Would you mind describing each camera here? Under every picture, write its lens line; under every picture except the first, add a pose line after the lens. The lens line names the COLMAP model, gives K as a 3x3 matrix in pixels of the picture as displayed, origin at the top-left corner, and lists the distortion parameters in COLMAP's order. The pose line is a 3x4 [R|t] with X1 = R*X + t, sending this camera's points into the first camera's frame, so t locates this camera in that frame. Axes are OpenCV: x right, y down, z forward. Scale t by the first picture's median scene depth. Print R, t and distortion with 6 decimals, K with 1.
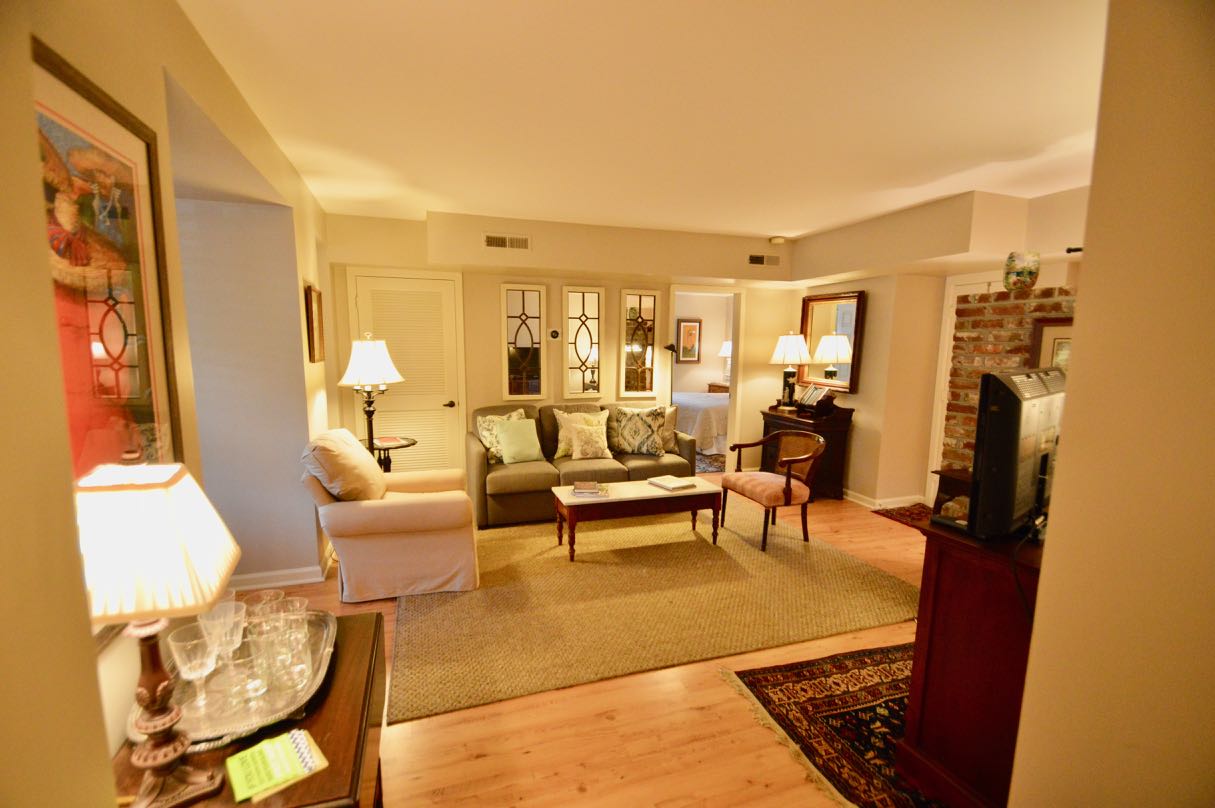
lens RADIAL K [[526.7, 0, 599.9], [0, 526.7, 404.4], [0, 0, 1]] dist [-0.011865, -0.002097]
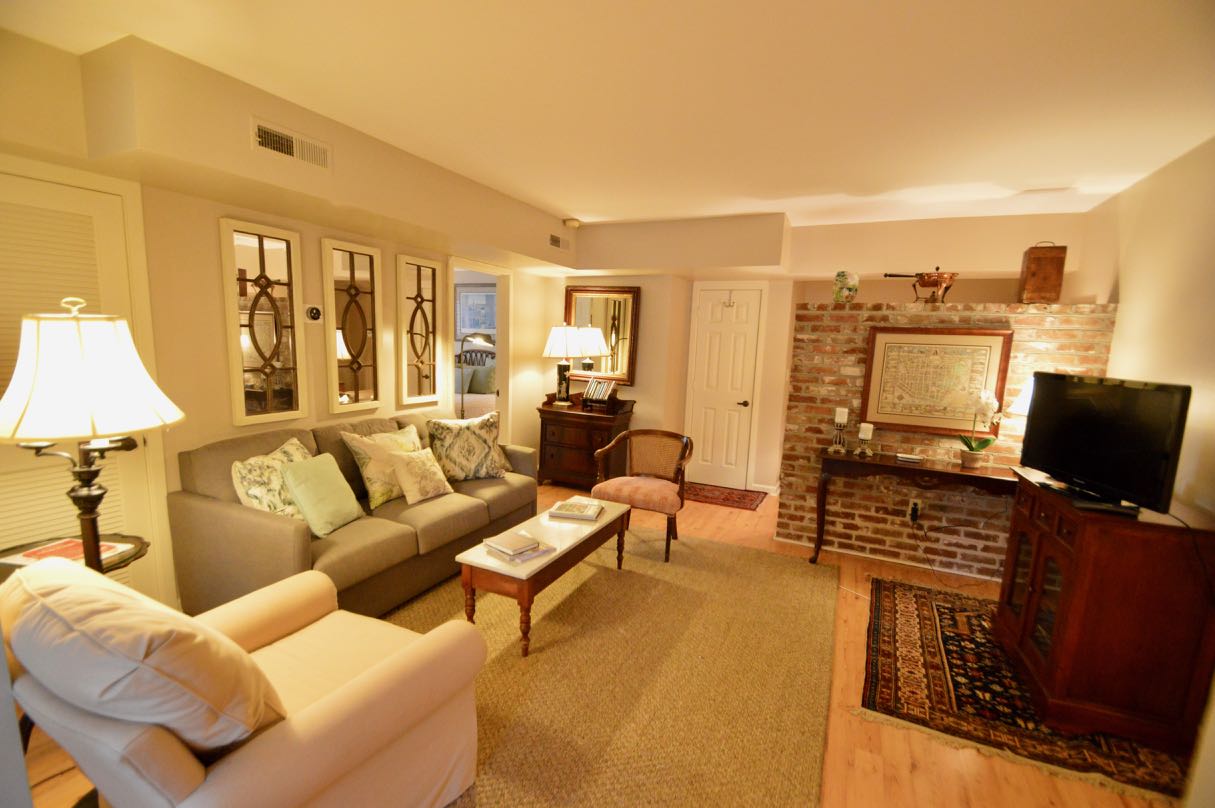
lens RADIAL K [[526.7, 0, 608.9], [0, 526.7, 415.6], [0, 0, 1]] dist [-0.011865, -0.002097]
pose [[0.699392, -0.085210, 0.709641, -0.398931], [0.048754, 0.996243, 0.071574, -0.052590], [-0.713074, -0.015460, 0.700919, 0.408261]]
